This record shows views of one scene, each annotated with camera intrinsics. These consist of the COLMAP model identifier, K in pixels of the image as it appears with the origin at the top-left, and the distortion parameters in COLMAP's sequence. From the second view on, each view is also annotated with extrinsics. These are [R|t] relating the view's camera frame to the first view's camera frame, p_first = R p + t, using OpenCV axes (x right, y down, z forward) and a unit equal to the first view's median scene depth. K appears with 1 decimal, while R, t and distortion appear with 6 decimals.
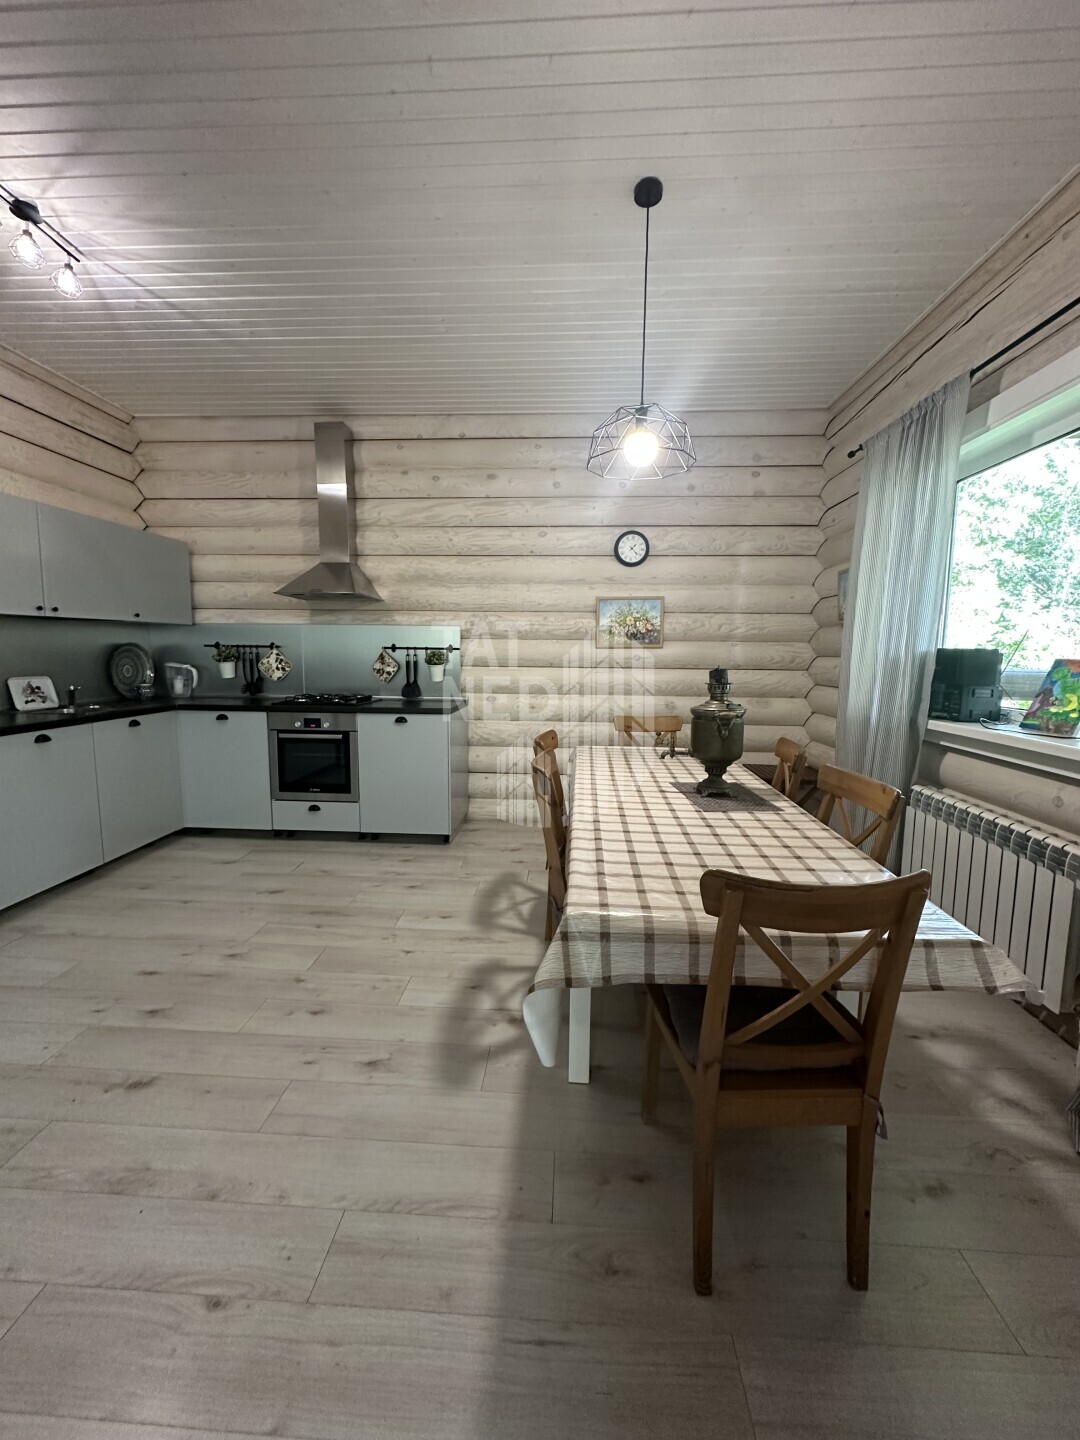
lens RADIAL K [[573.8, 0, 542.0], [0, 573.8, 720.3], [0, 0, 1]] dist [-0.003594, 0.000971]
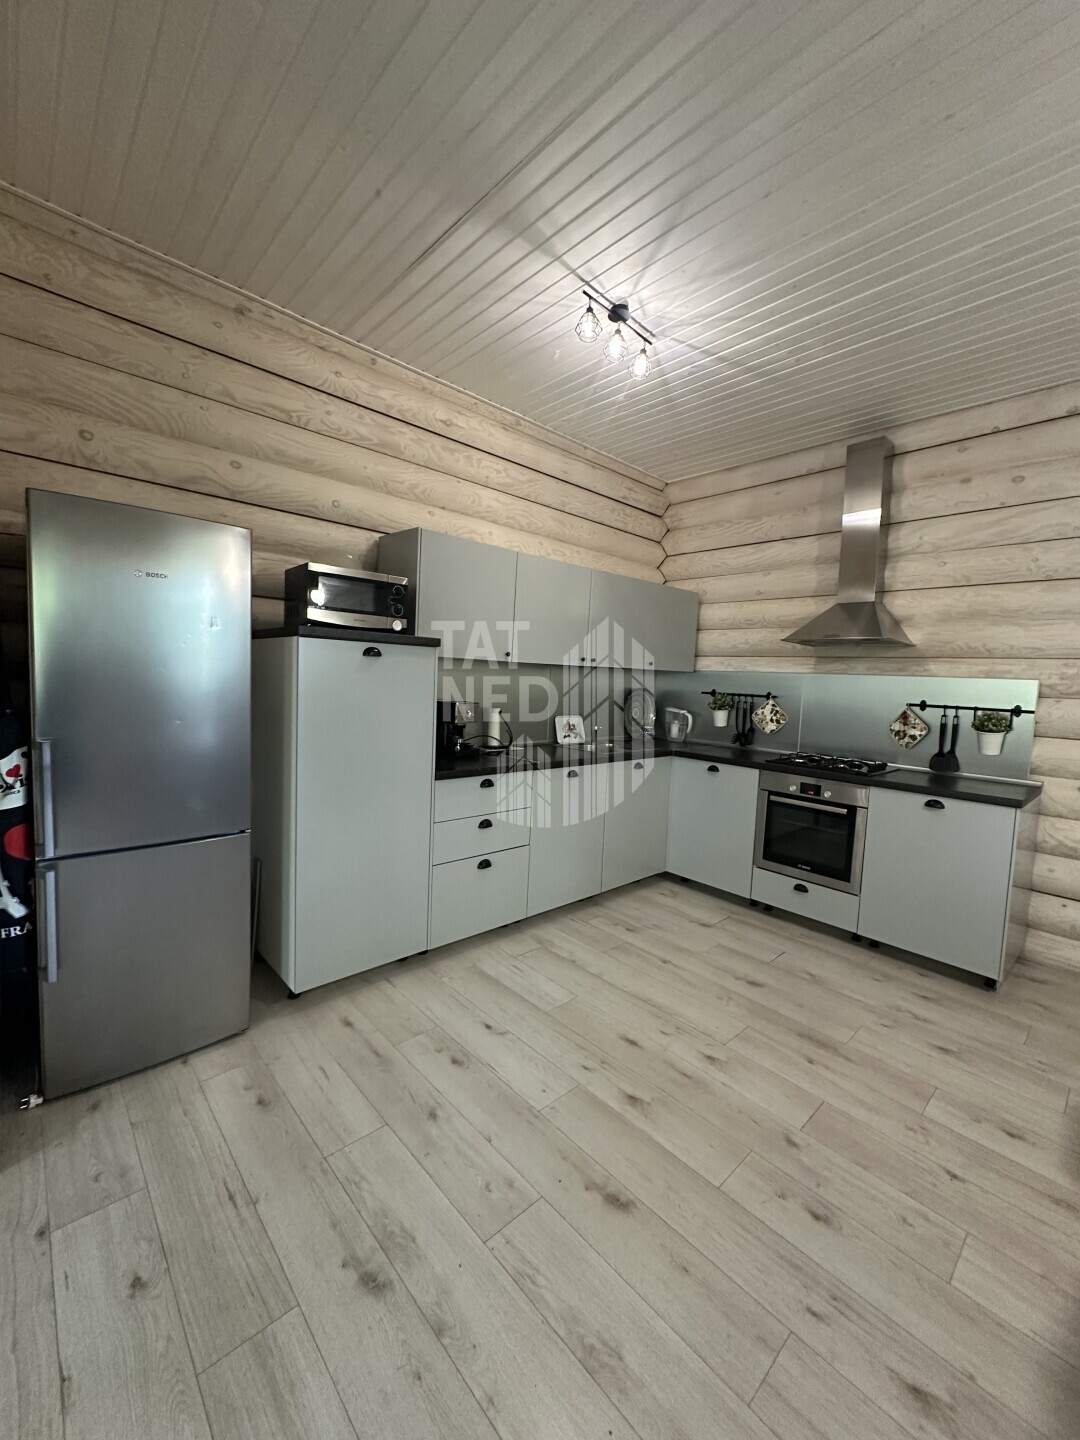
lens RADIAL K [[573.8, 0, 539.8], [0, 573.8, 718.8], [0, 0, 1]] dist [-0.003594, 0.000971]
pose [[0.717374, 0.071471, -0.693012, -0.101783], [-0.119324, 0.992630, -0.021147, -0.032995], [0.686394, 0.097864, 0.720615, 0.091996]]
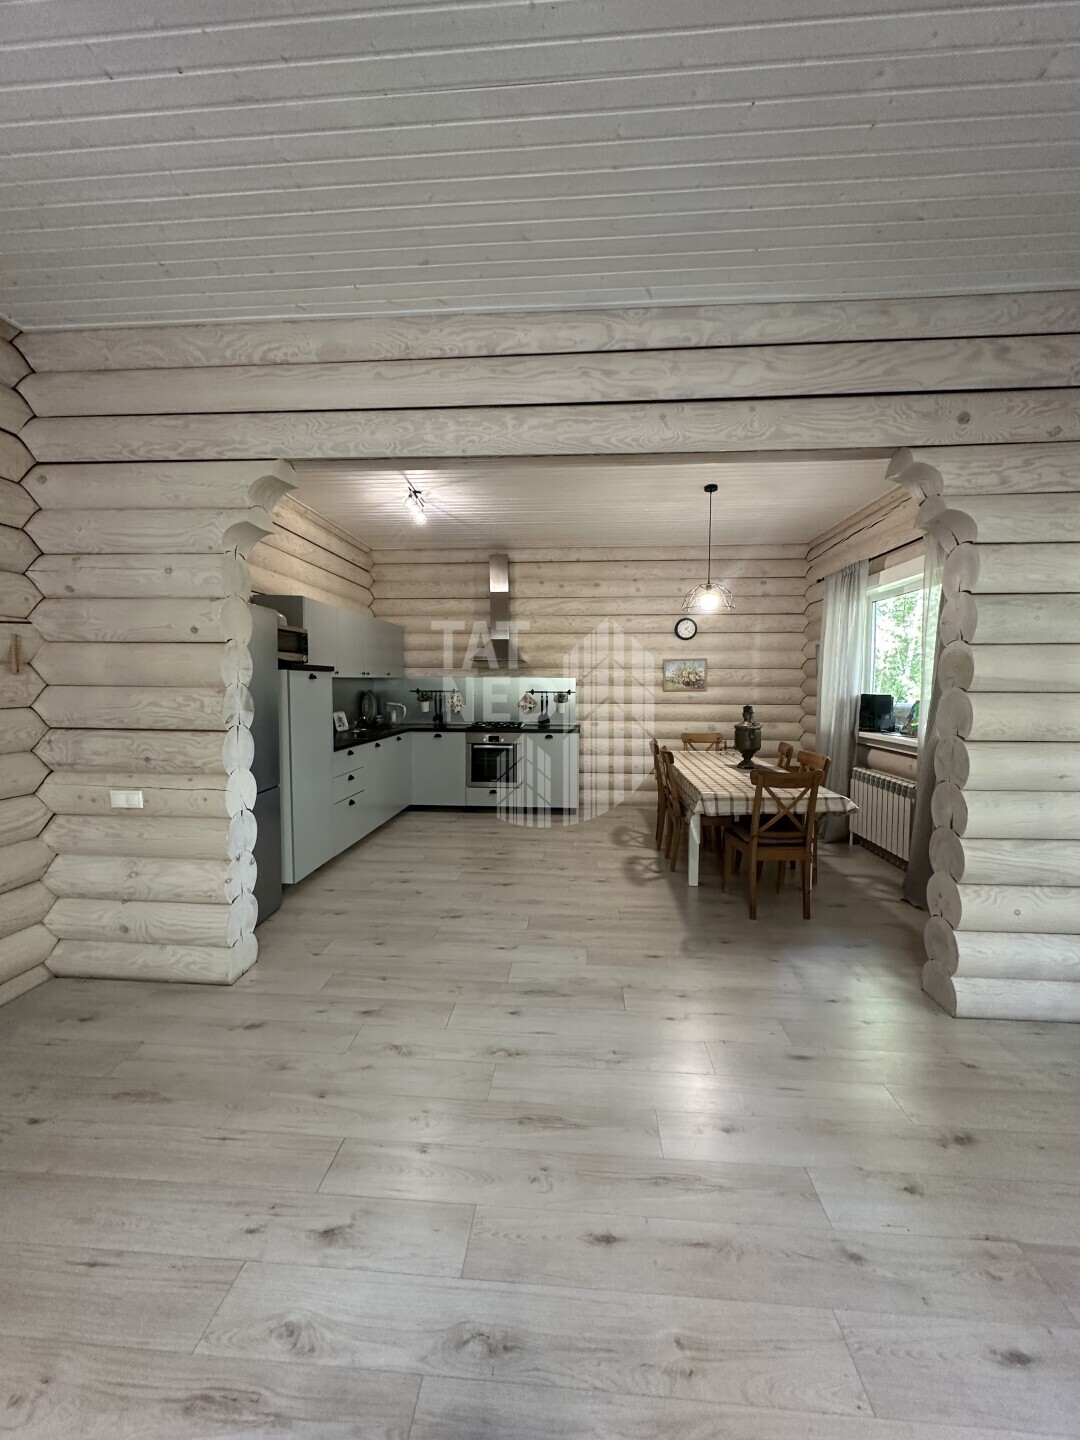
lens RADIAL K [[573.8, 0, 543.7], [0, 573.8, 721.3], [0, 0, 1]] dist [-0.003594, 0.000971]
pose [[0.999840, -0.005780, -0.016951, -0.225696], [0.004841, 0.998479, -0.054916, 0.043692], [0.017243, 0.054825, 0.998347, -0.614625]]
